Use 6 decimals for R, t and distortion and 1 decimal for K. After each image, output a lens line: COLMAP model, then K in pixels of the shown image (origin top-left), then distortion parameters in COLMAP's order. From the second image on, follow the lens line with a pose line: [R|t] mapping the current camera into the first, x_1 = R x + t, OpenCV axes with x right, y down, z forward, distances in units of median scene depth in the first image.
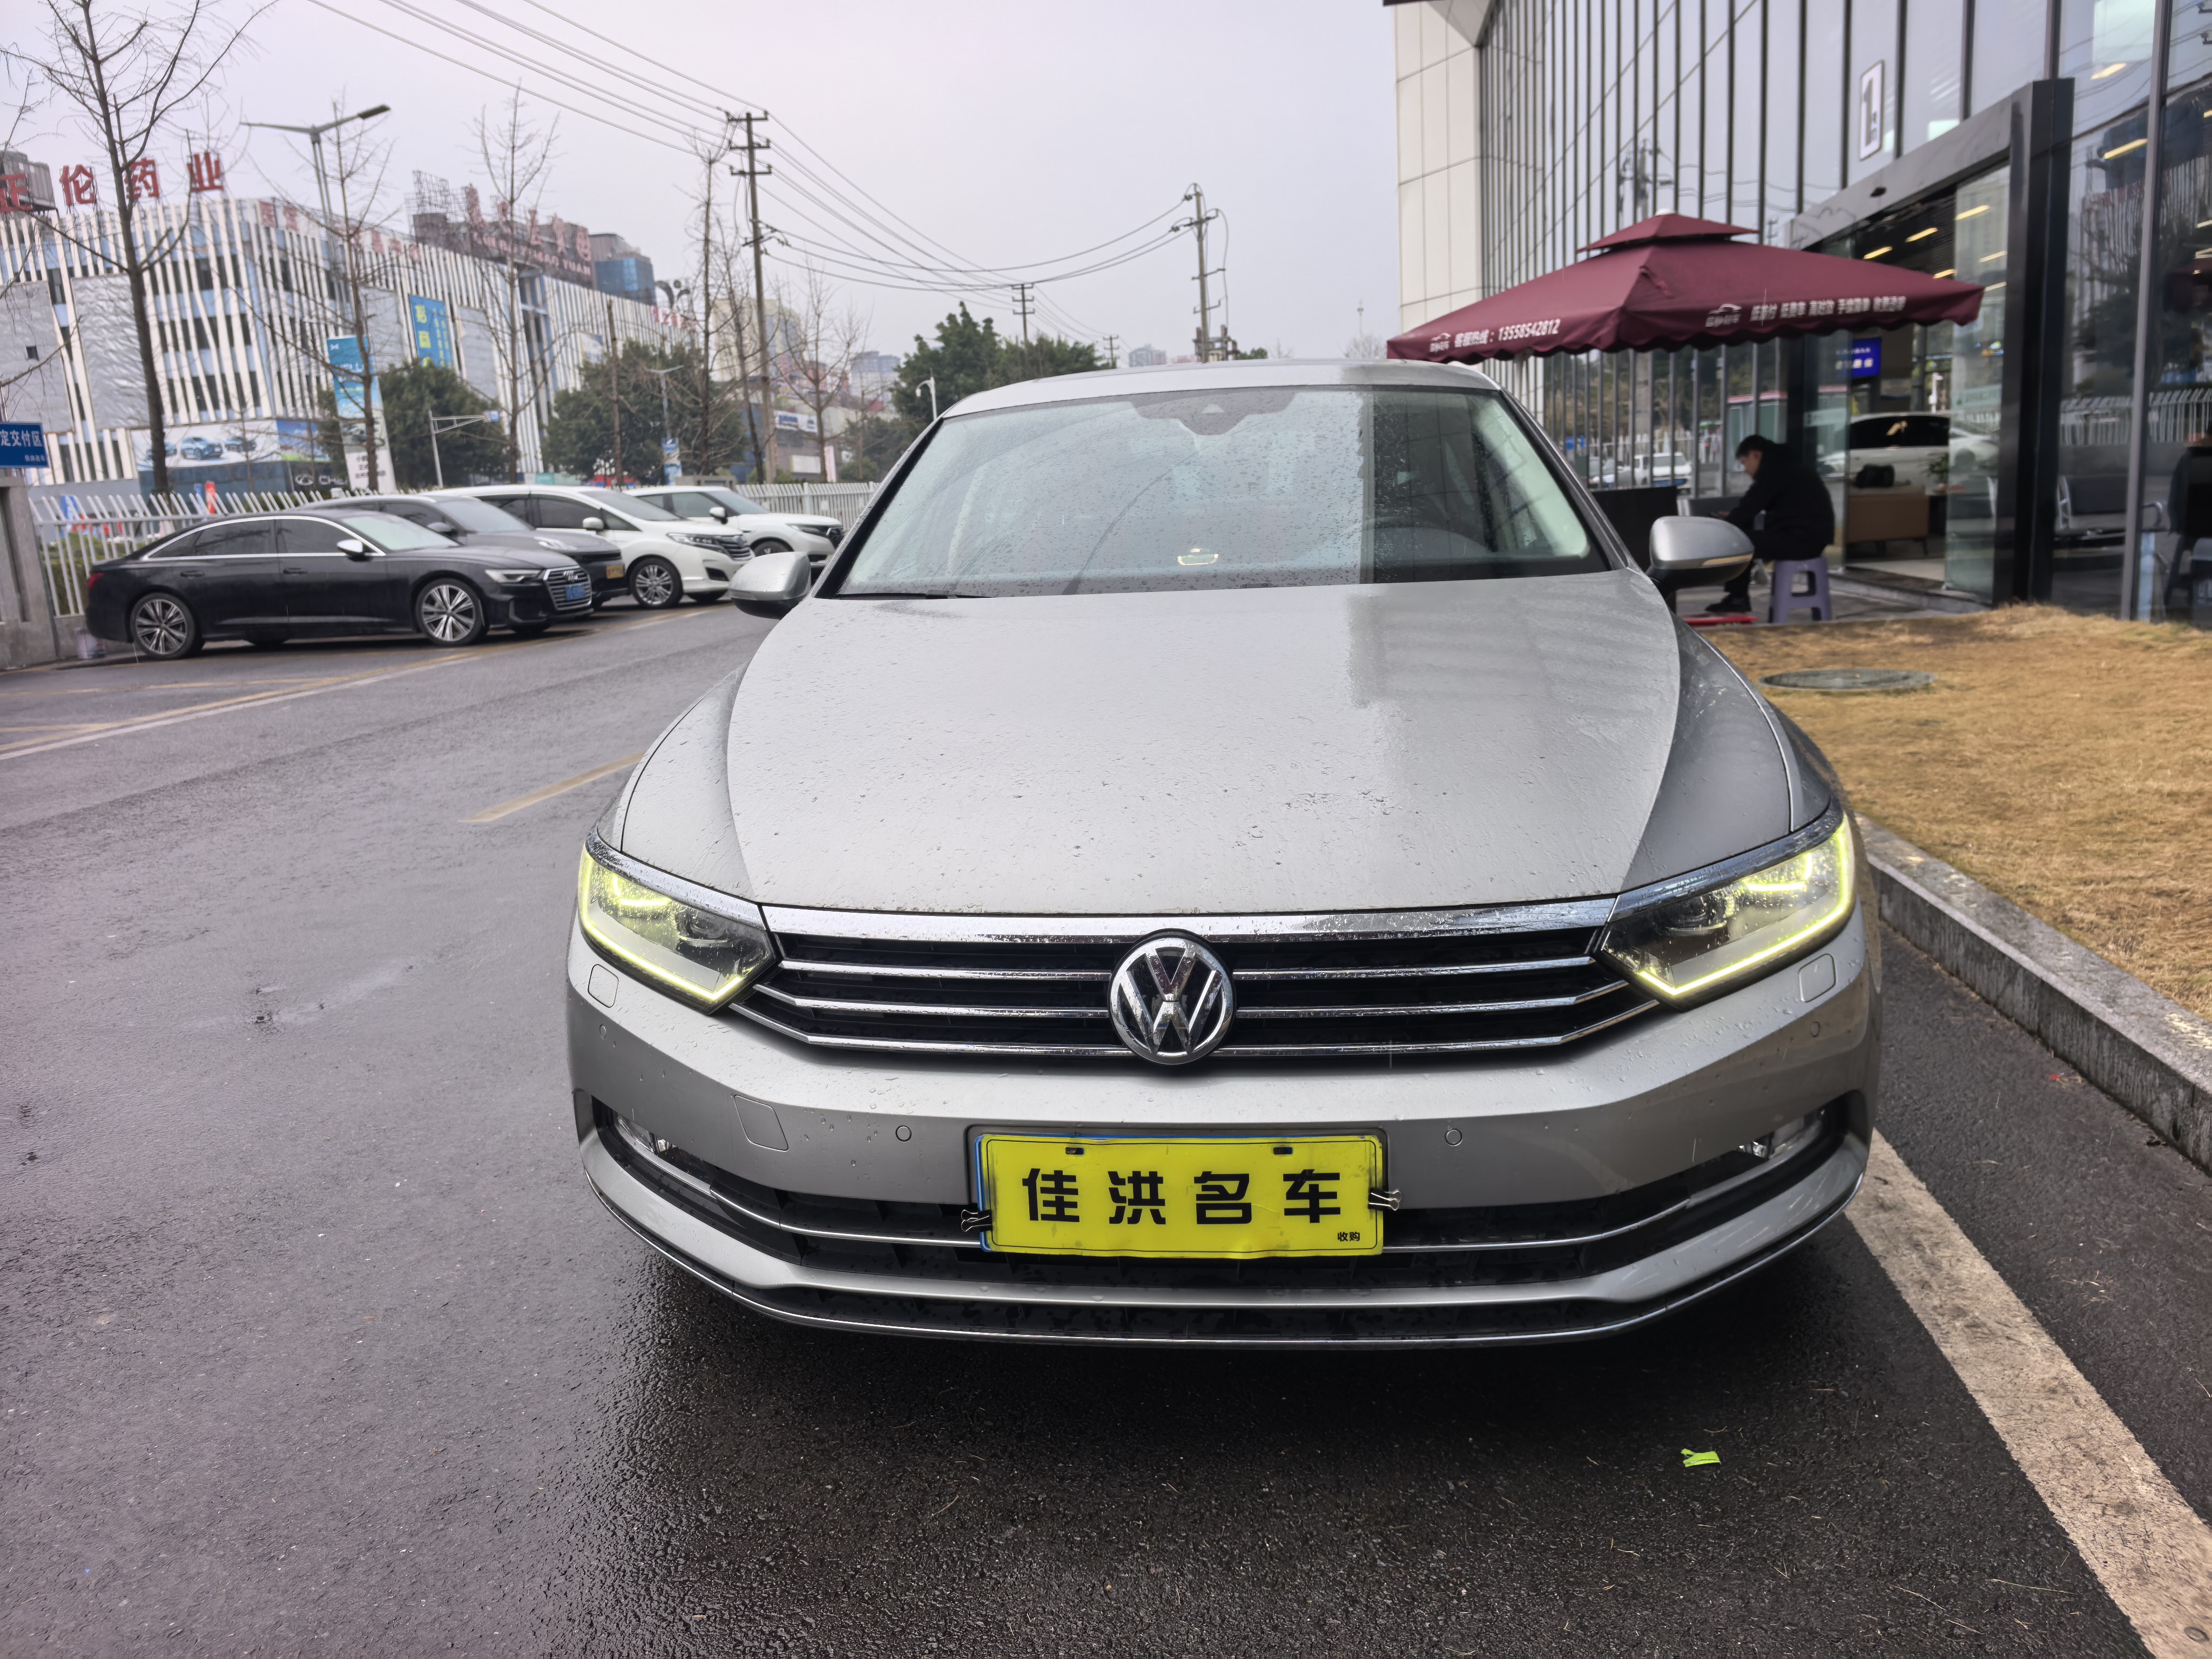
lens RADIAL K [[1575.1, 0, 1005.8], [0, 1575.1, 819.0], [0, 0, 1]] dist [0.037734, -0.040740]
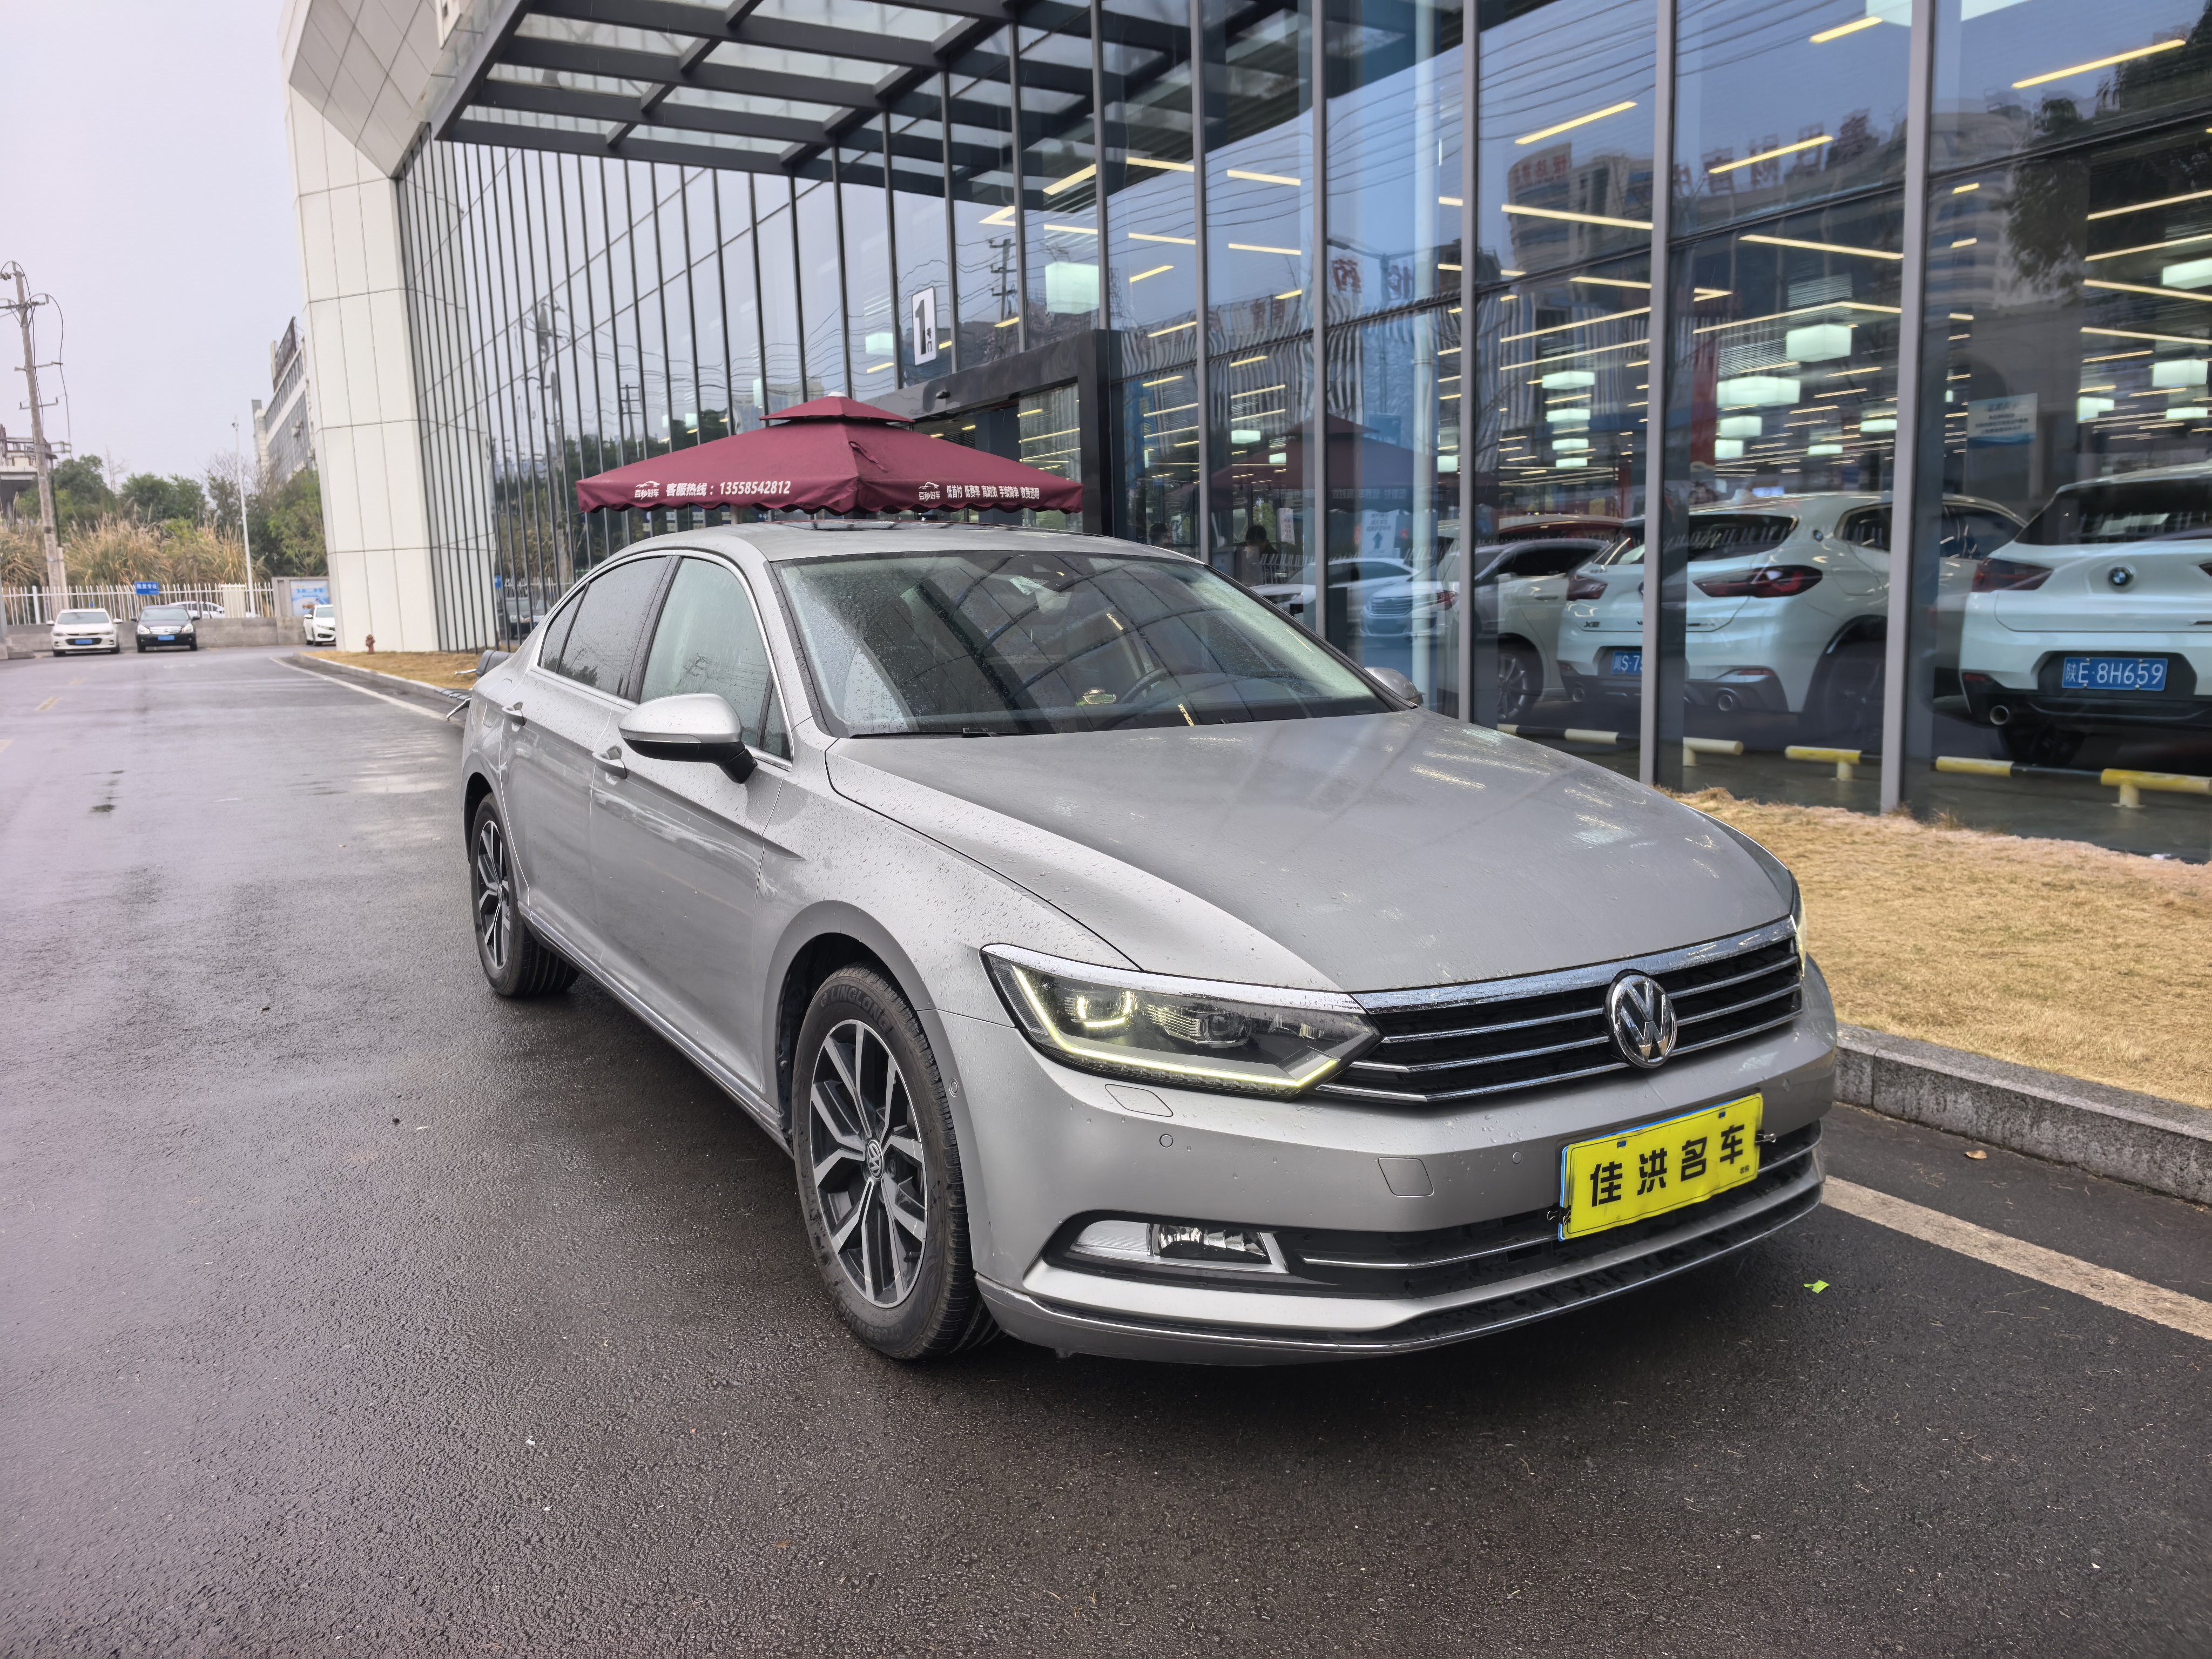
lens RADIAL K [[1575.1, 0, 1141.9], [0, 1575.1, 822.1], [0, 0, 1]] dist [0.037734, -0.040740]
pose [[0.776428, -0.050615, 0.628171, -1.071087], [0.103471, 0.993481, -0.047841, -0.034012], [-0.621654, 0.102142, 0.776603, 0.195162]]
